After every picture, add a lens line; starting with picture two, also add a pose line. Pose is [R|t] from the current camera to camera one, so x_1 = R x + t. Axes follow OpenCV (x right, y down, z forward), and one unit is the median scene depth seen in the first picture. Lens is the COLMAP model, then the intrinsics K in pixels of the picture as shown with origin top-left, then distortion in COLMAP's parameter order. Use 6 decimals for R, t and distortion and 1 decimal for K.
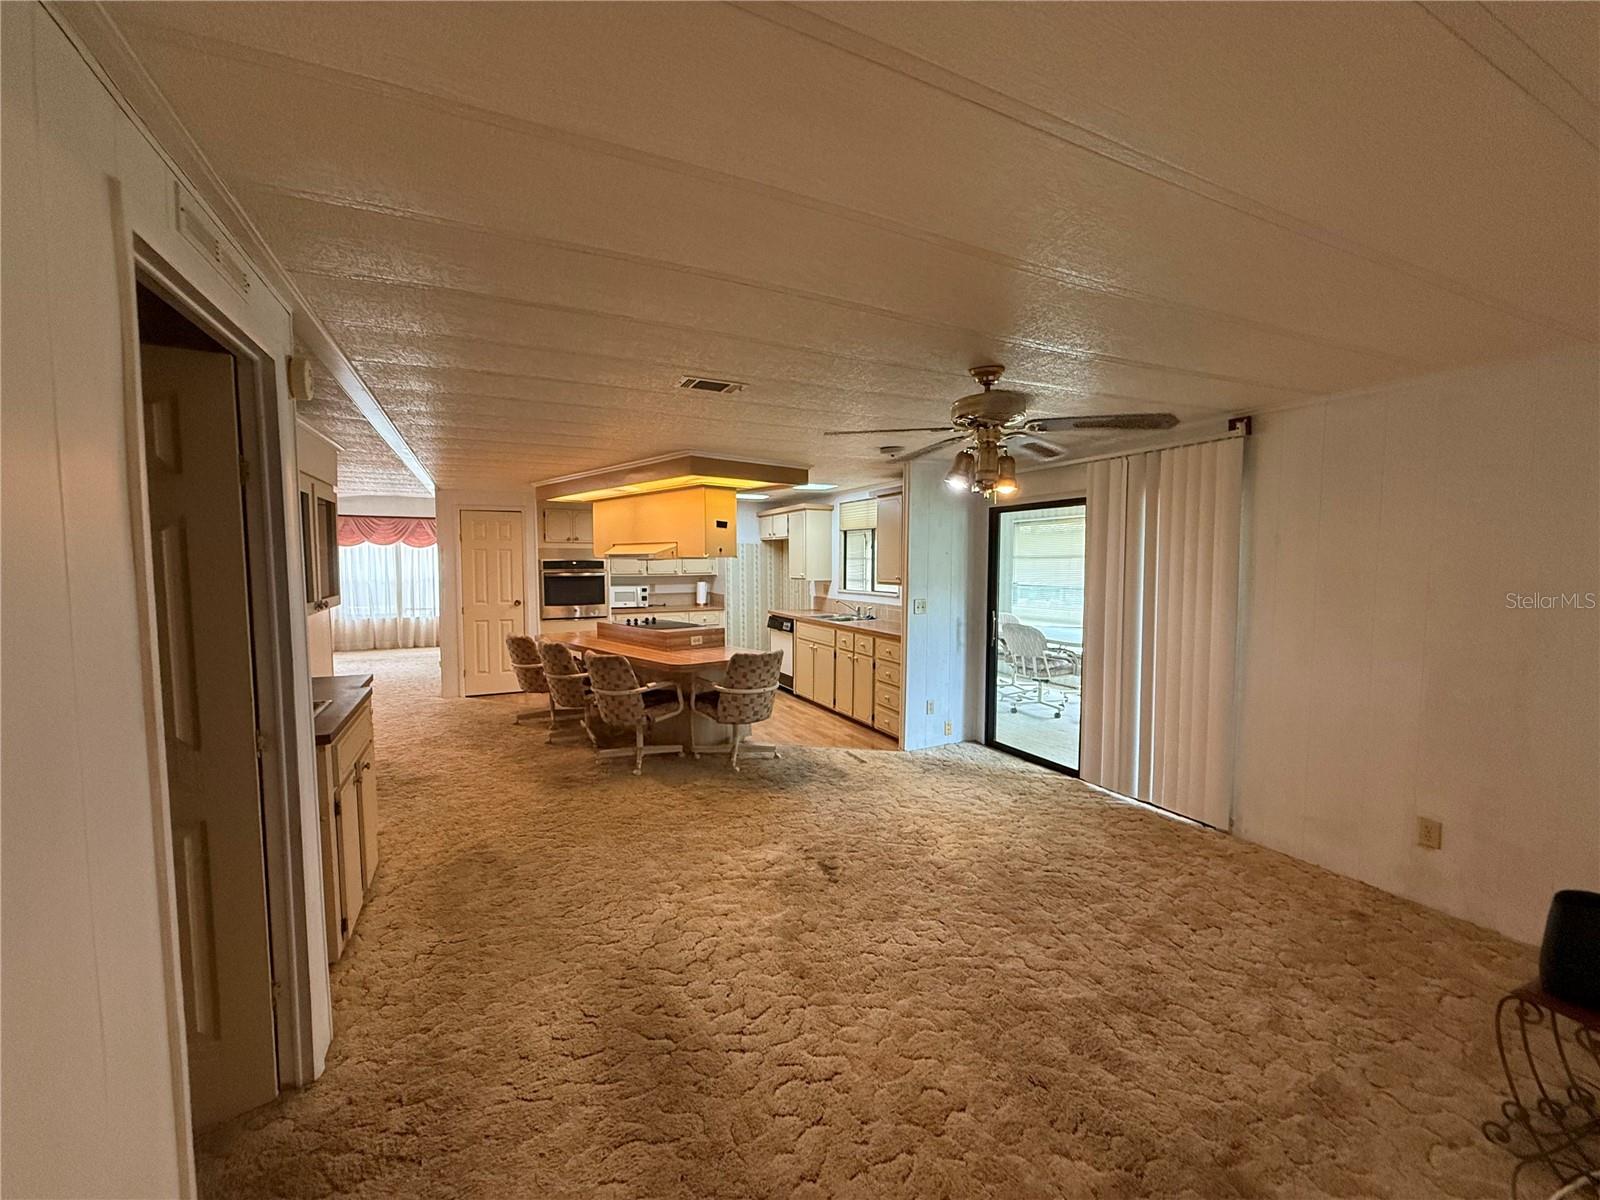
lens RADIAL K [[635.1, 0, 799.5], [0, 635.1, 602.6], [0, 0, 1]] dist [0.000441, 0.000589]
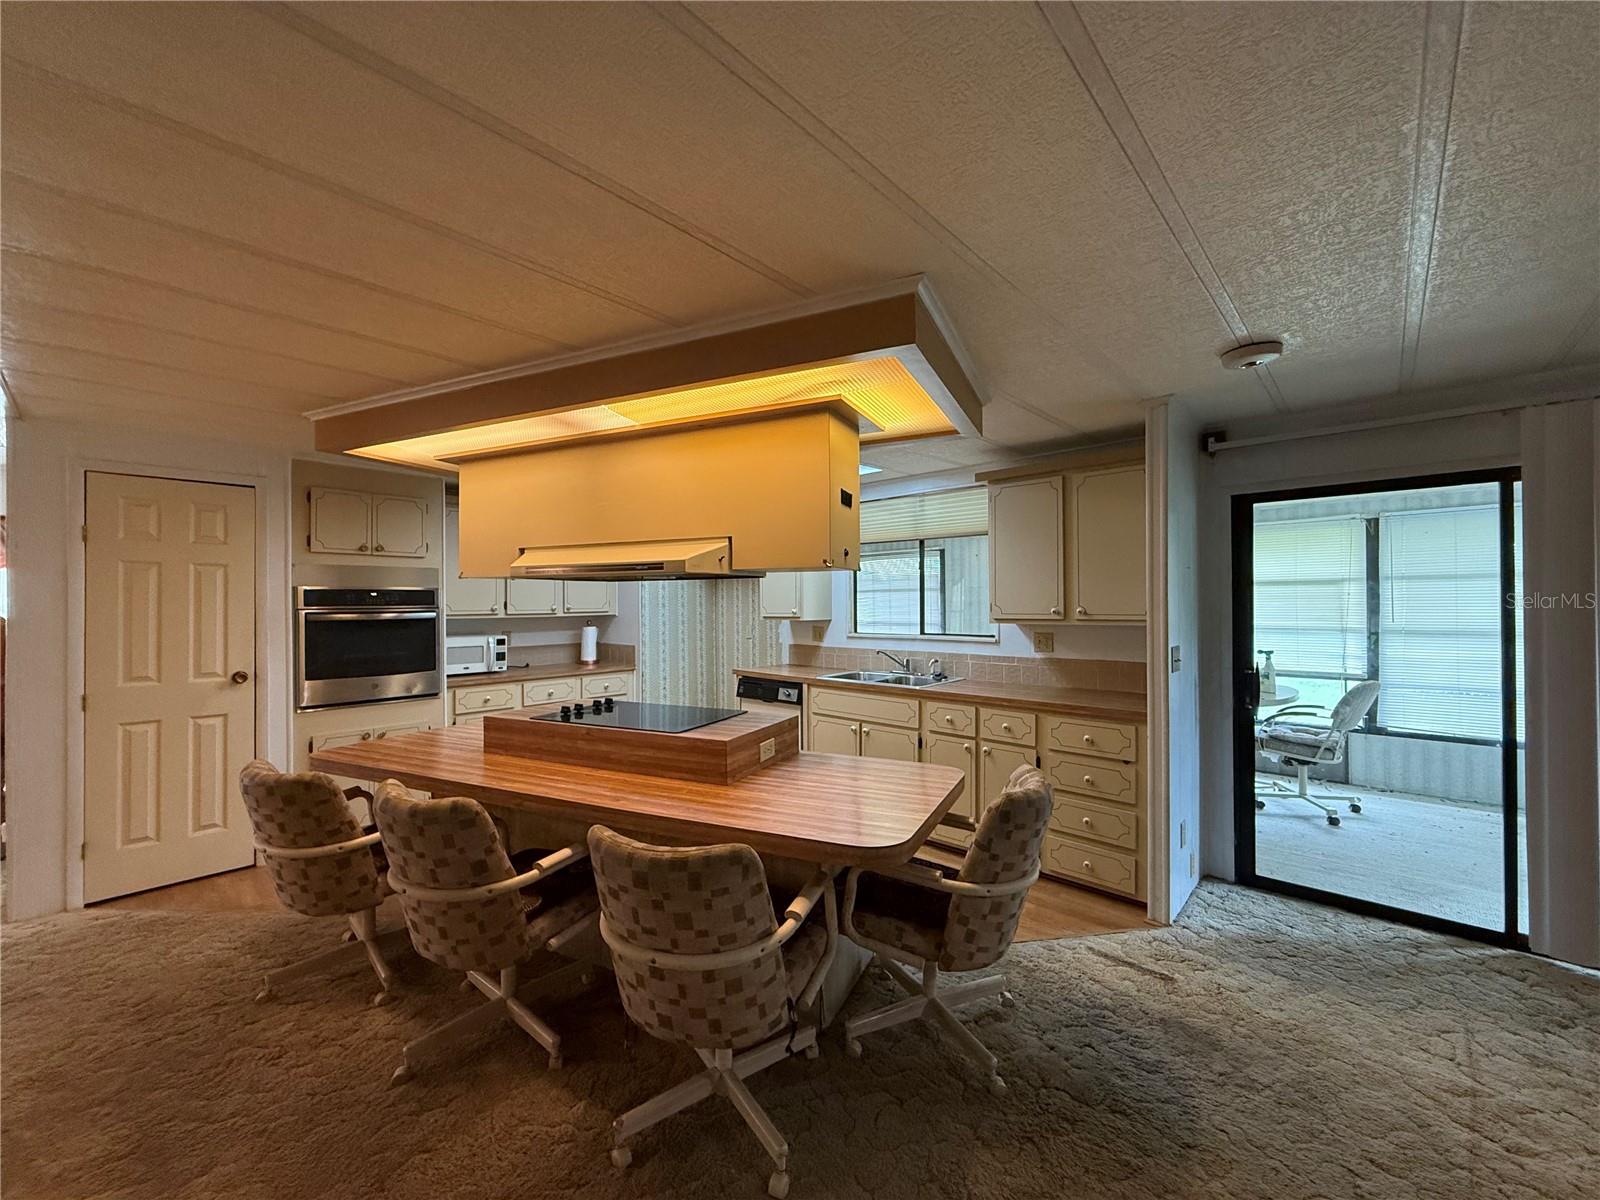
lens RADIAL K [[635.1, 0, 798.6], [0, 635.1, 603.1], [0, 0, 1]] dist [0.000441, 0.000589]
pose [[0.932409, -0.006938, 0.361337, -0.555794], [0.030814, 0.997701, -0.060357, -0.033543], [-0.360088, 0.067412, 0.930480, 0.998222]]
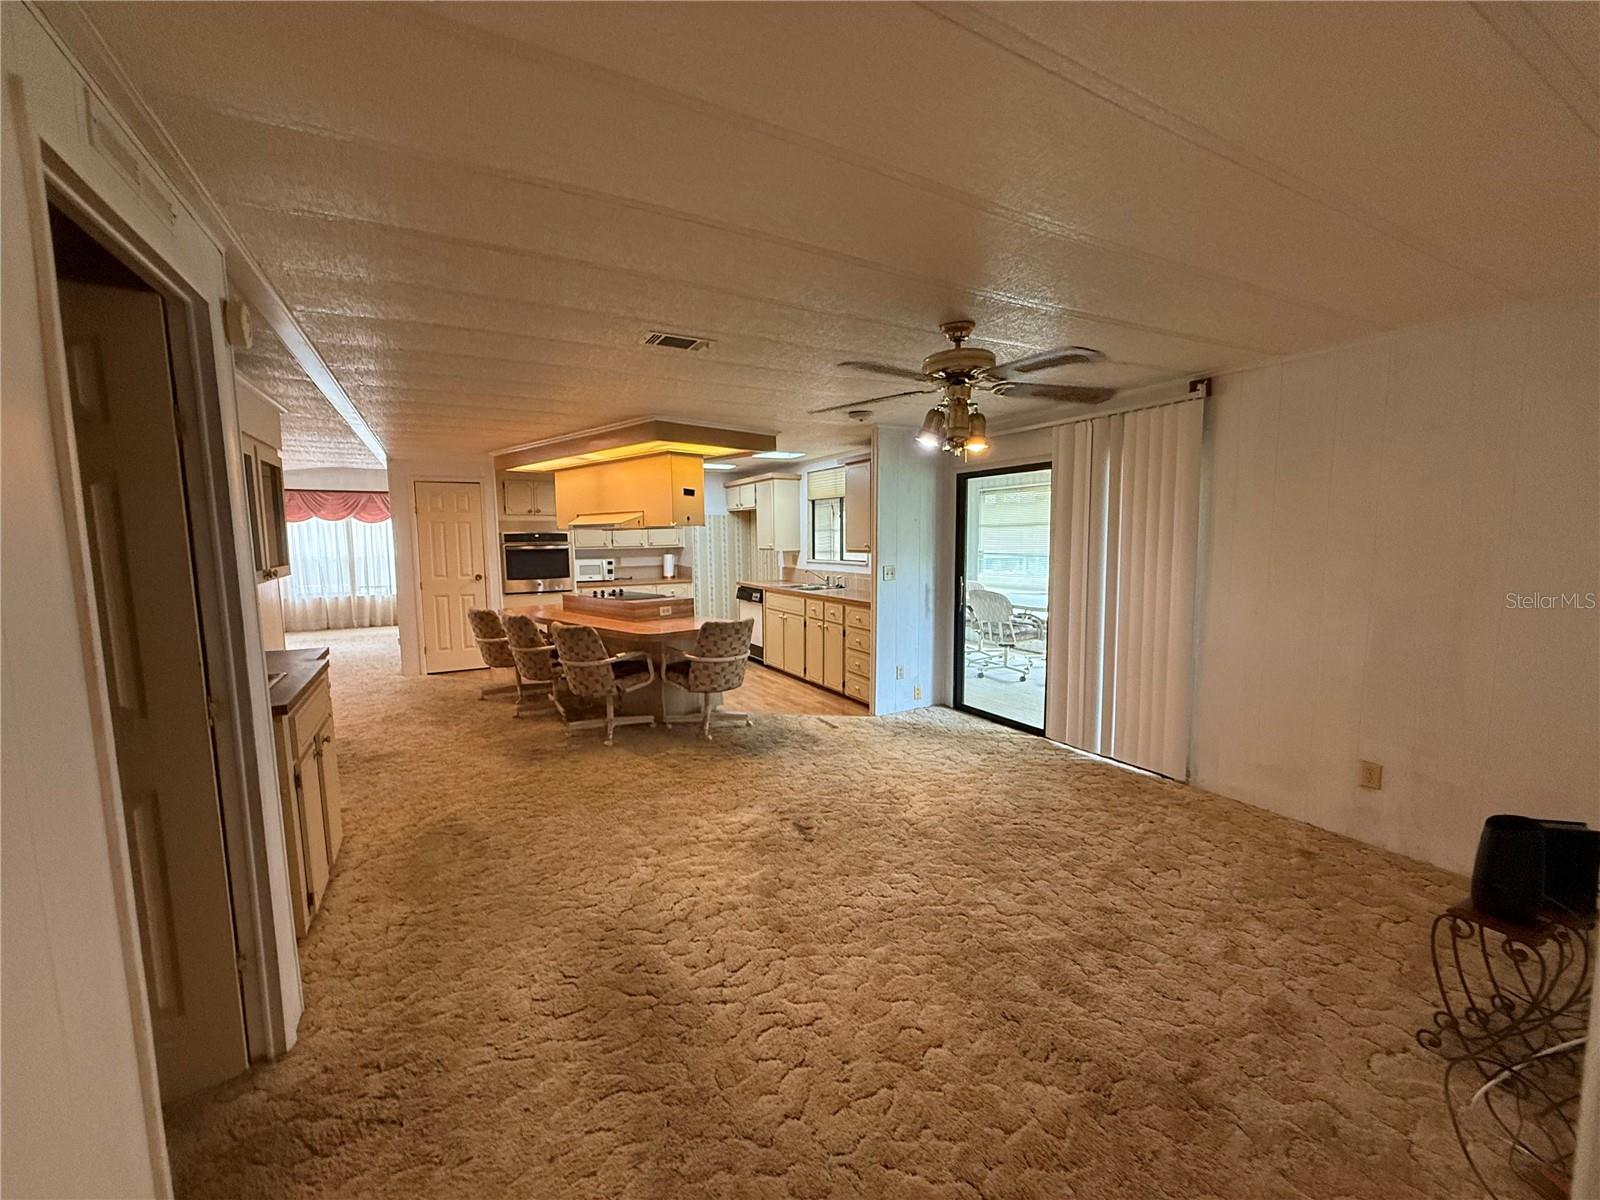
lens RADIAL K [[635.1, 0, 798.9], [0, 635.1, 602.3], [0, 0, 1]] dist [0.000441, 0.000589]
pose [[0.998605, -0.015877, 0.050361, -0.007534], [0.013943, 0.999160, 0.038527, 0.020129], [-0.050931, -0.037772, 0.997988, 0.004134]]
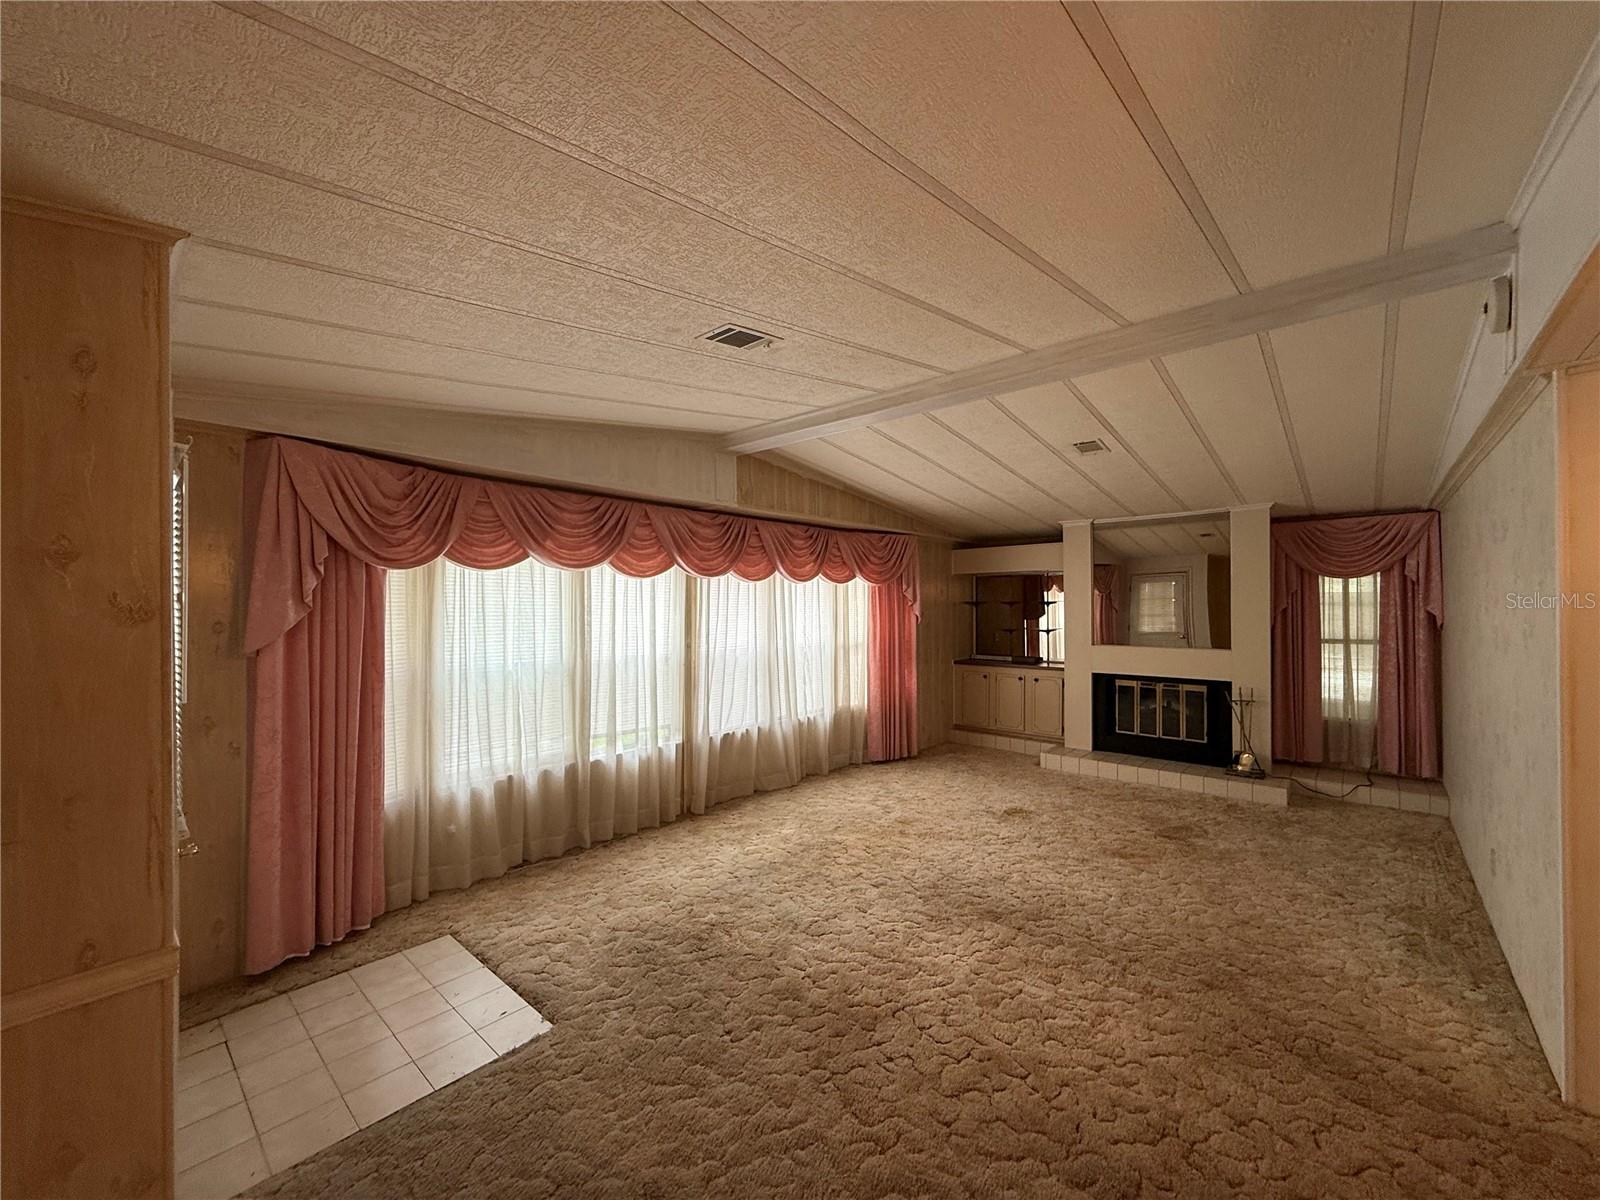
lens RADIAL K [[635.1, 0, 802.0], [0, 635.1, 615.2], [0, 0, 1]] dist [0.000441, 0.000589]
pose [[0.913535, 0.007783, 0.406686, -2.455750], [0.004899, 0.999534, -0.030134, -0.190070], [-0.406730, 0.029521, 0.913071, 2.245301]]
